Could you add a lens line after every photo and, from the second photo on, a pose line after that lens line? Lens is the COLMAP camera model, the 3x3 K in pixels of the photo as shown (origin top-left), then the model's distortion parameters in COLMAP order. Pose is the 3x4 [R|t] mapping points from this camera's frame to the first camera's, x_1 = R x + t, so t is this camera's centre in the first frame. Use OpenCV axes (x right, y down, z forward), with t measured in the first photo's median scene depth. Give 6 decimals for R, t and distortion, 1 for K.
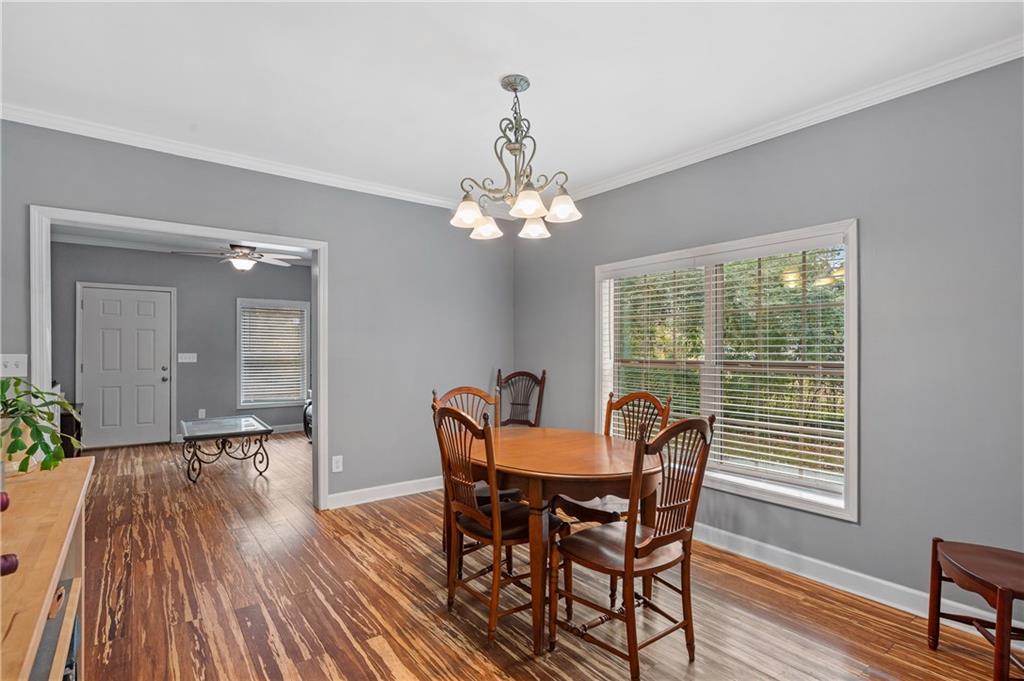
lens RADIAL K [[499.9, 0, 515.9], [0, 499.9, 346.6], [0, 0, 1]] dist [-0.010219, -0.000813]
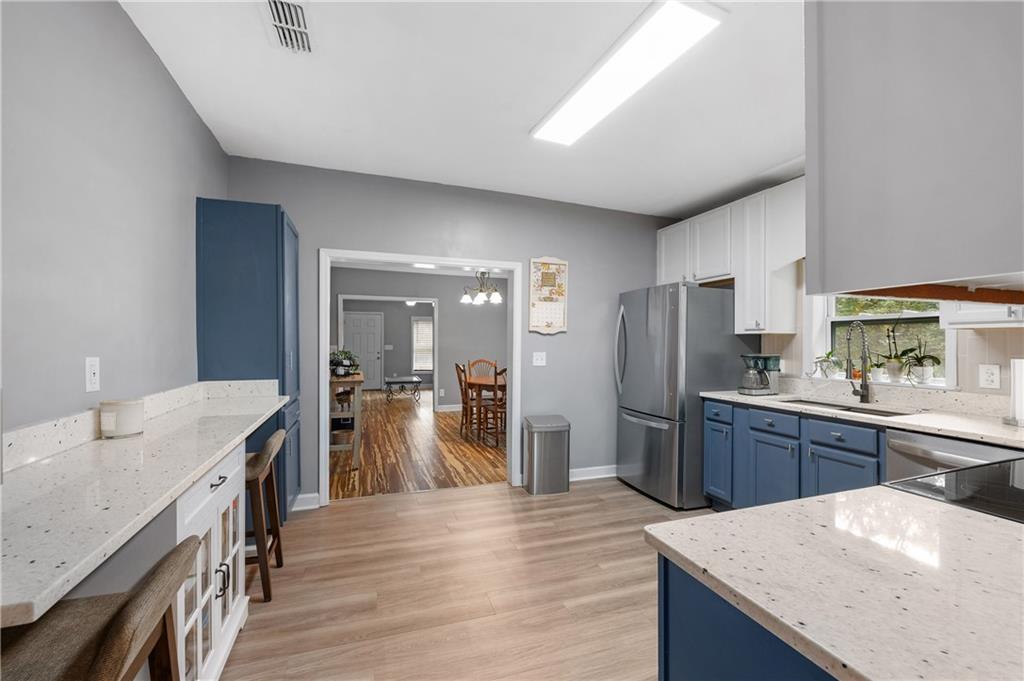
lens RADIAL K [[426.4, 0, 514.8], [0, 426.4, 345.5], [0, 0, 1]] dist [-0.002292, 0.000115]
pose [[0.952890, 0.005549, -0.303265, 0.374614], [-0.001670, 0.999913, 0.013050, -0.008808], [0.303311, -0.011929, 0.952817, -0.521669]]
